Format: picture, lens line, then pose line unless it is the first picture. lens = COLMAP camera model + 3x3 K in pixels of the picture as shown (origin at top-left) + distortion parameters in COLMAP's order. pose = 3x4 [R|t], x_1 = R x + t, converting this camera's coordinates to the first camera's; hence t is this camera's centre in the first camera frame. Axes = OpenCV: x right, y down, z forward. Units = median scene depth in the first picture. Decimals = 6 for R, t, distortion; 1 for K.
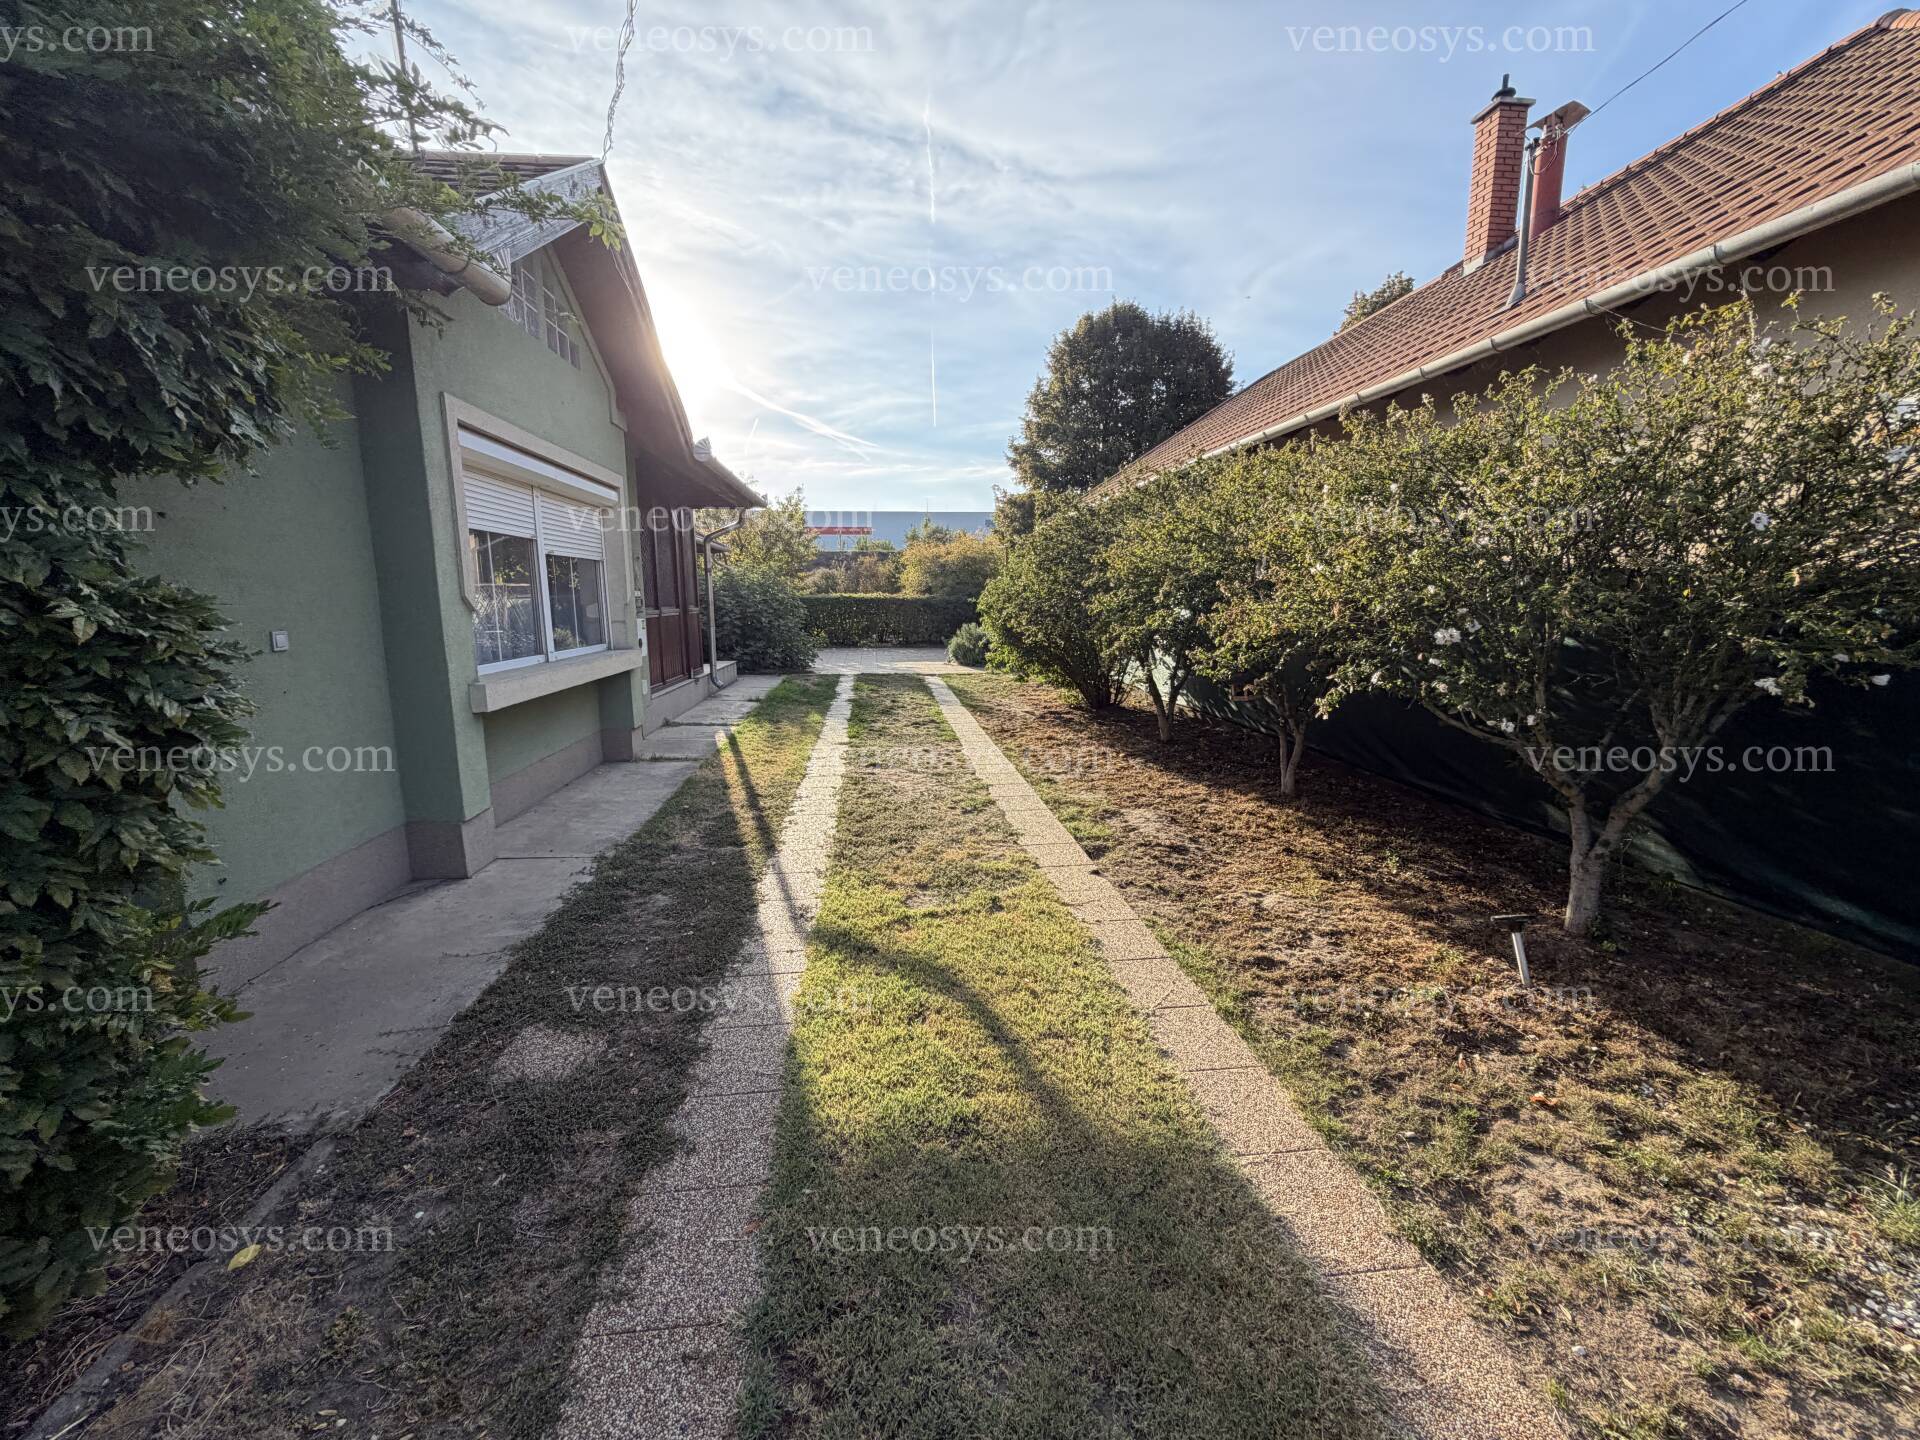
lens RADIAL K [[767.5, 0, 951.9], [0, 767.5, 722.3], [0, 0, 1]] dist [0.000299, -0.000022]
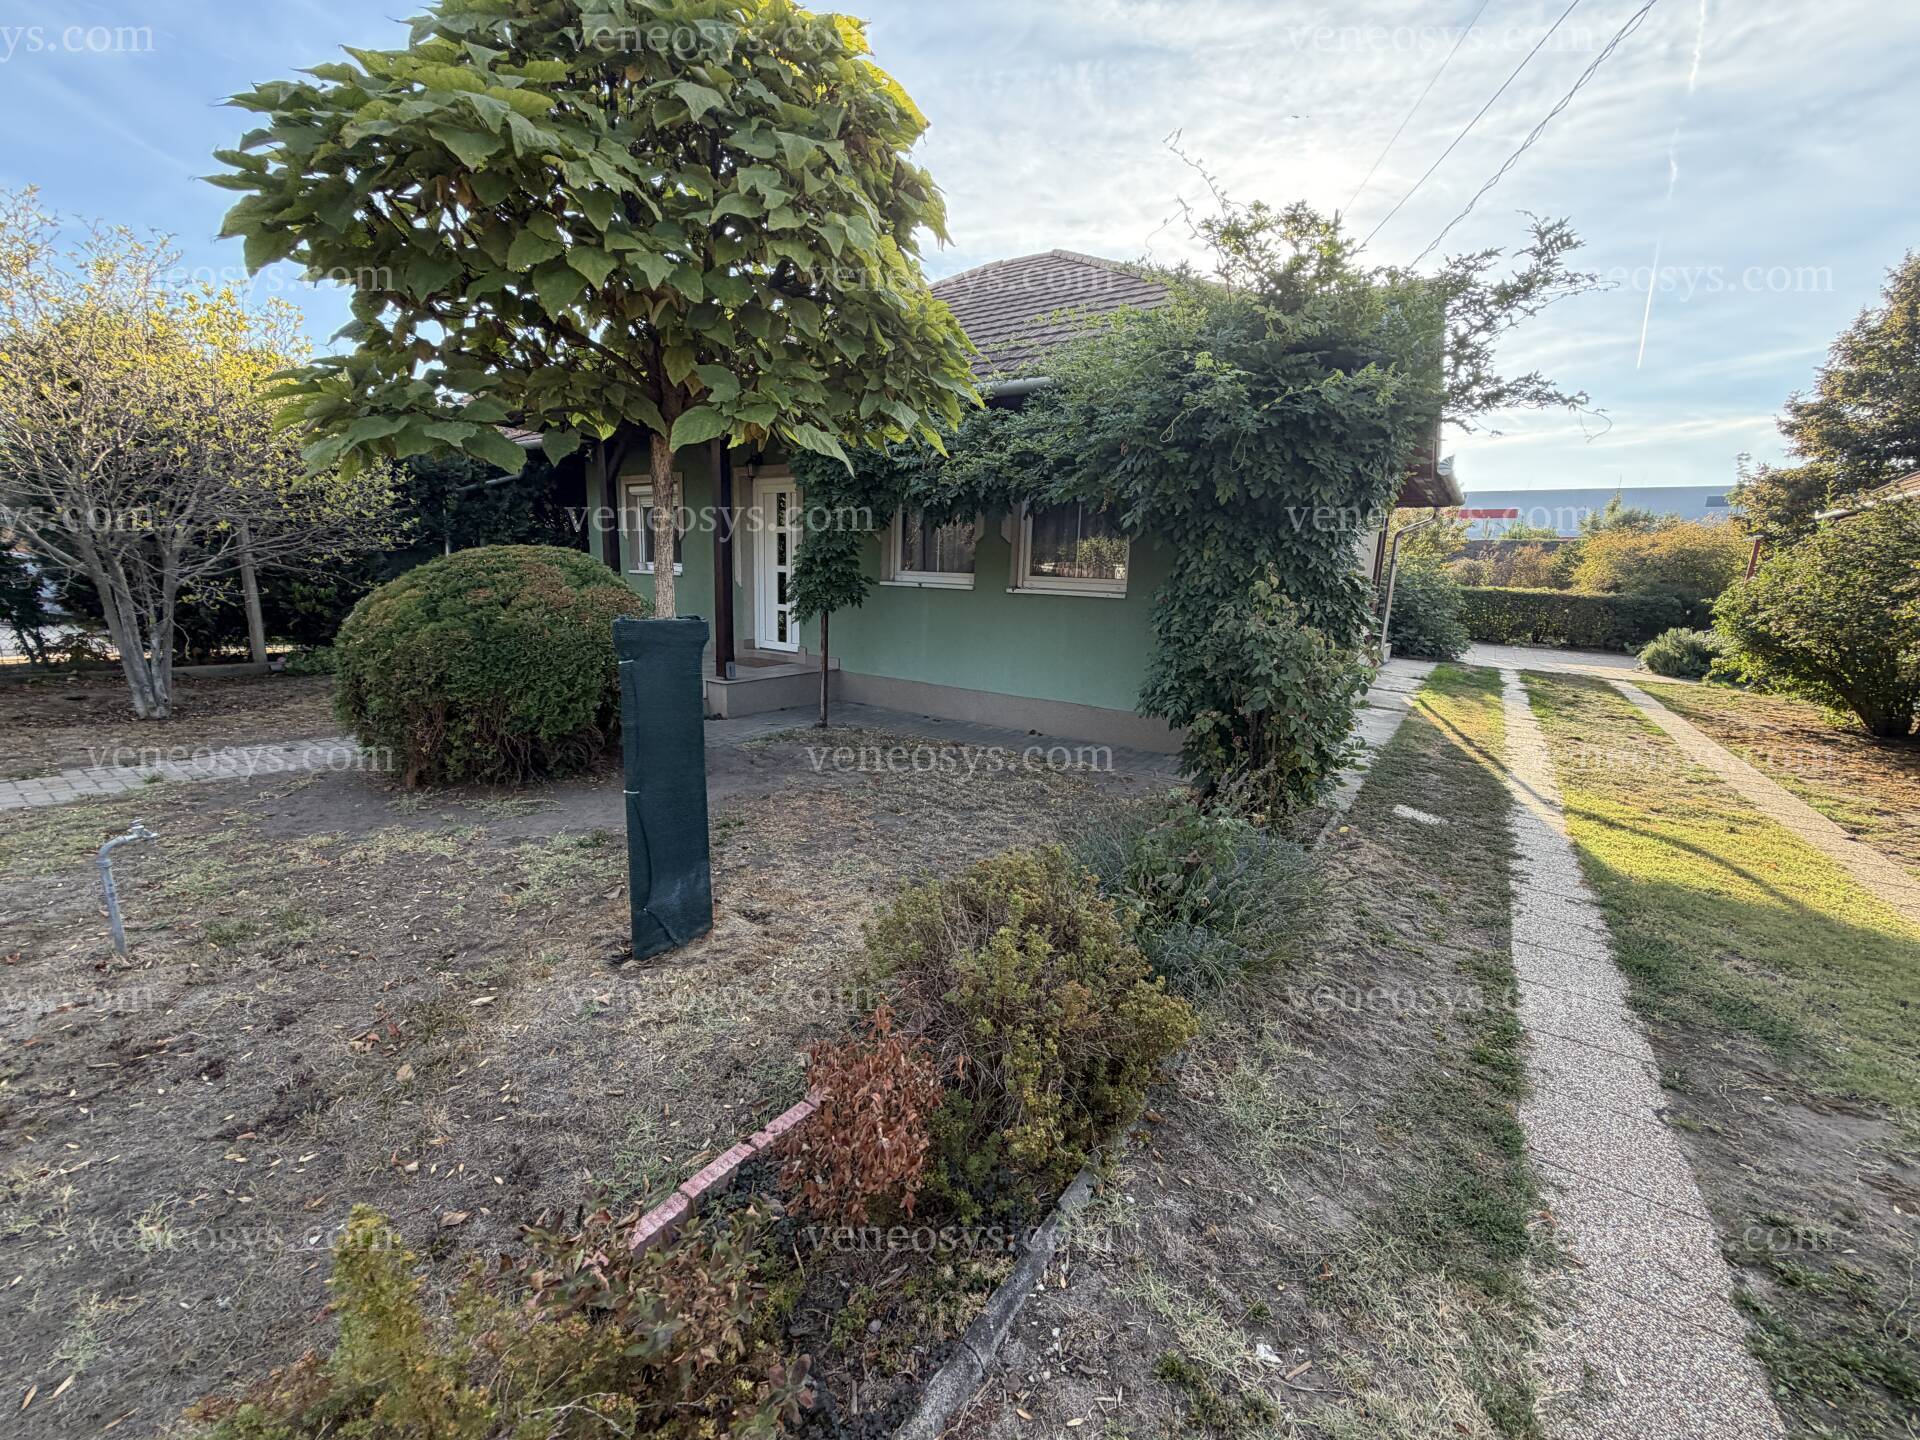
lens RADIAL K [[764.5, 0, 955.6], [0, 764.5, 718.7], [0, 0, 1]] dist [-0.000519, 0.000172]
pose [[0.756553, 0.157373, -0.634713, -0.063614], [-0.147450, 0.986668, 0.068883, 0.065705], [0.637091, 0.041475, 0.769672, -0.362388]]
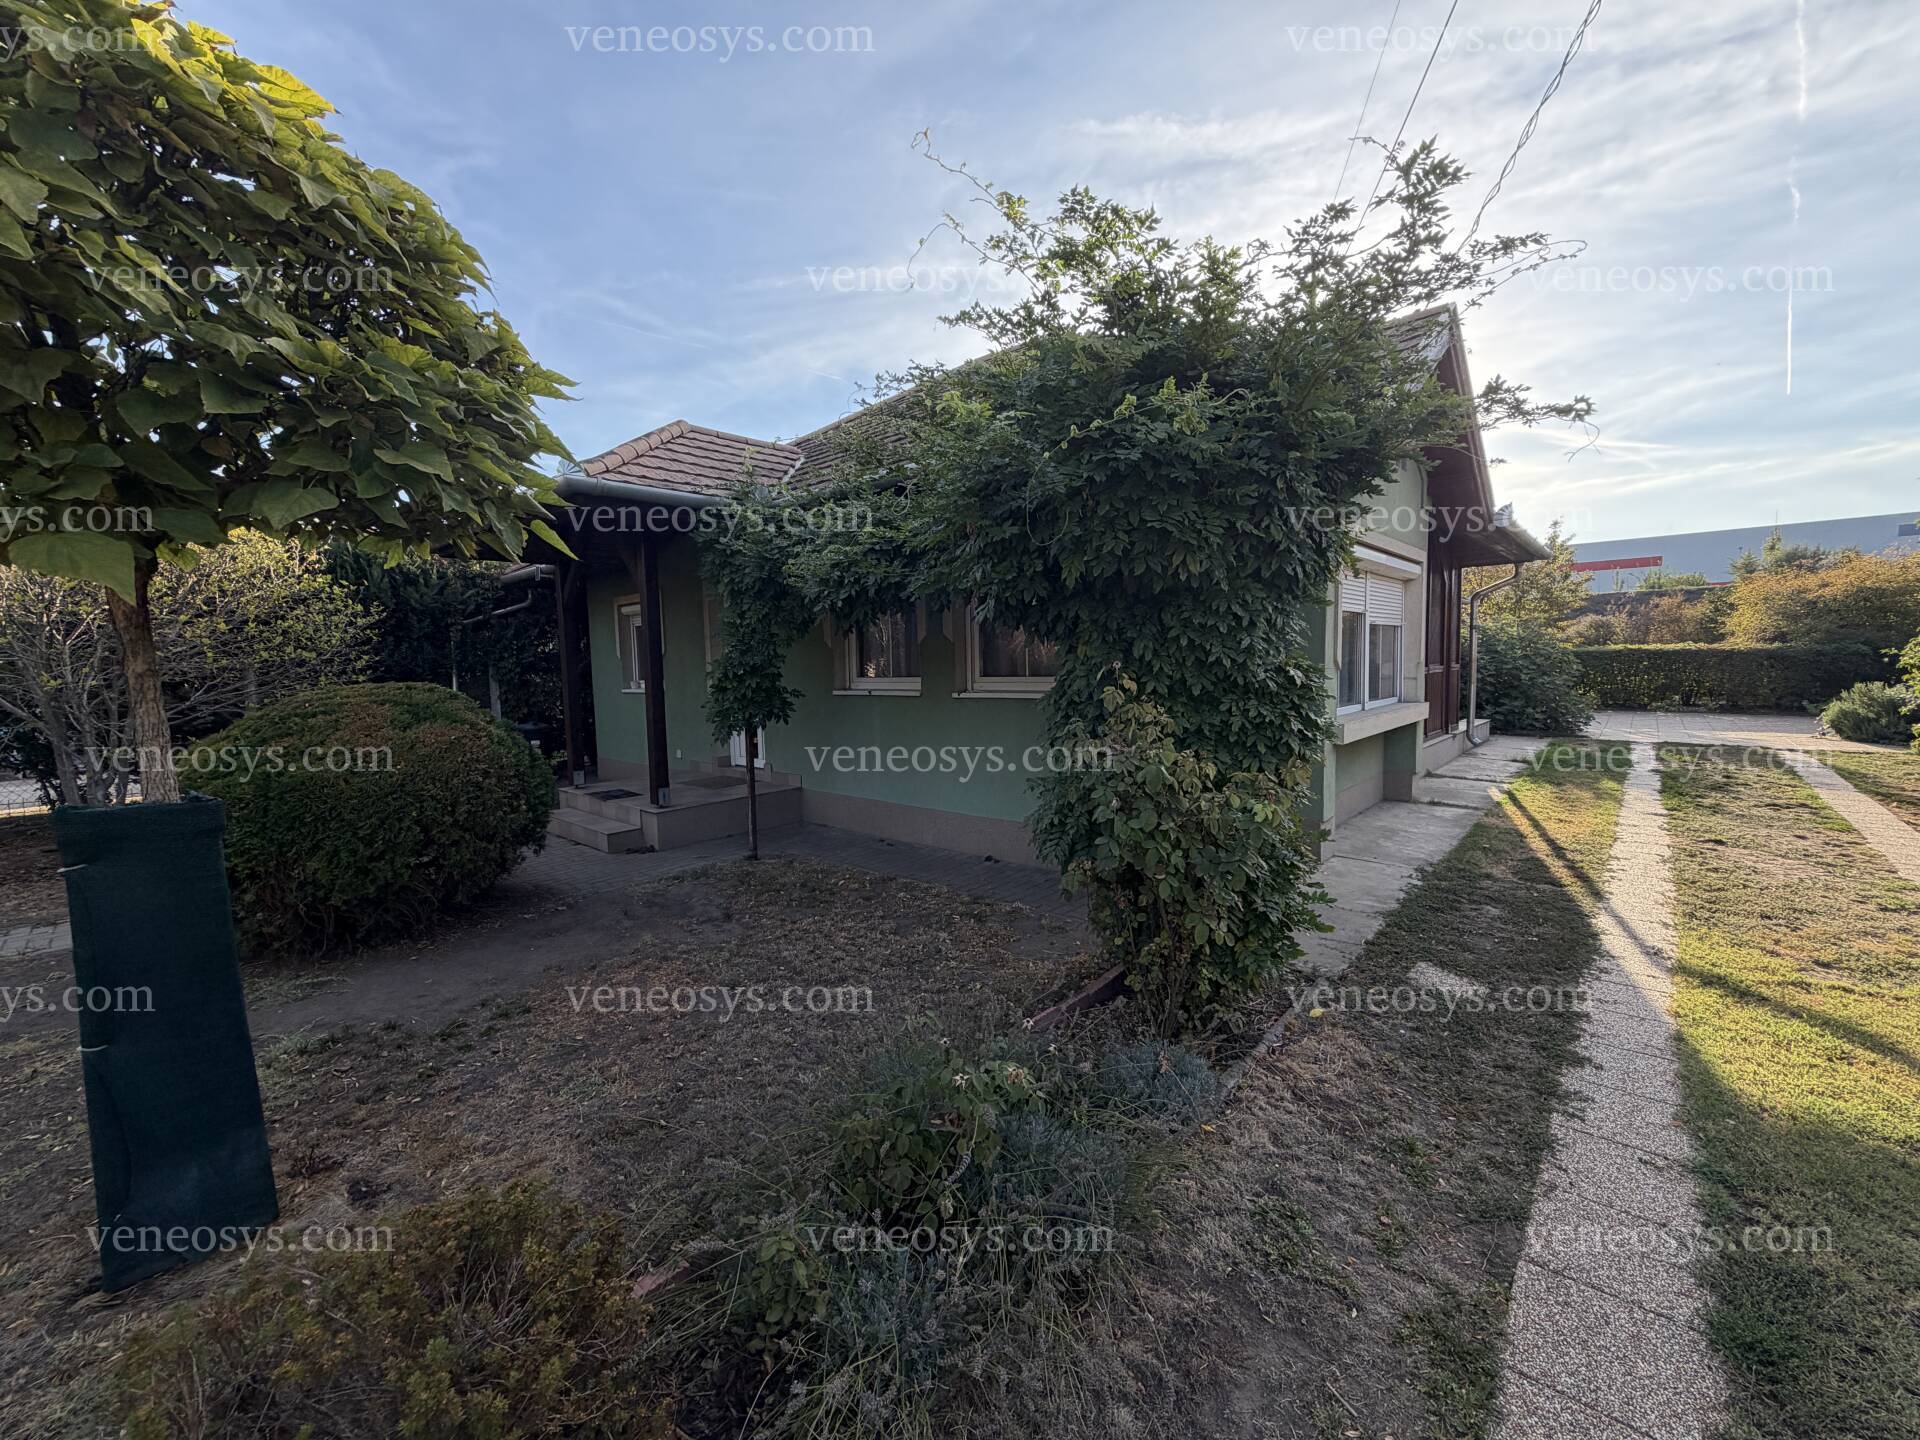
lens RADIAL K [[764.5, 0, 955.6], [0, 764.5, 718.7], [0, 0, 1]] dist [-0.000519, 0.000172]
pose [[0.667856, 0.044734, -0.742945, -0.029658], [-0.101494, 0.994342, -0.031364, 0.024791], [0.737338, 0.096351, 0.668617, -0.188441]]
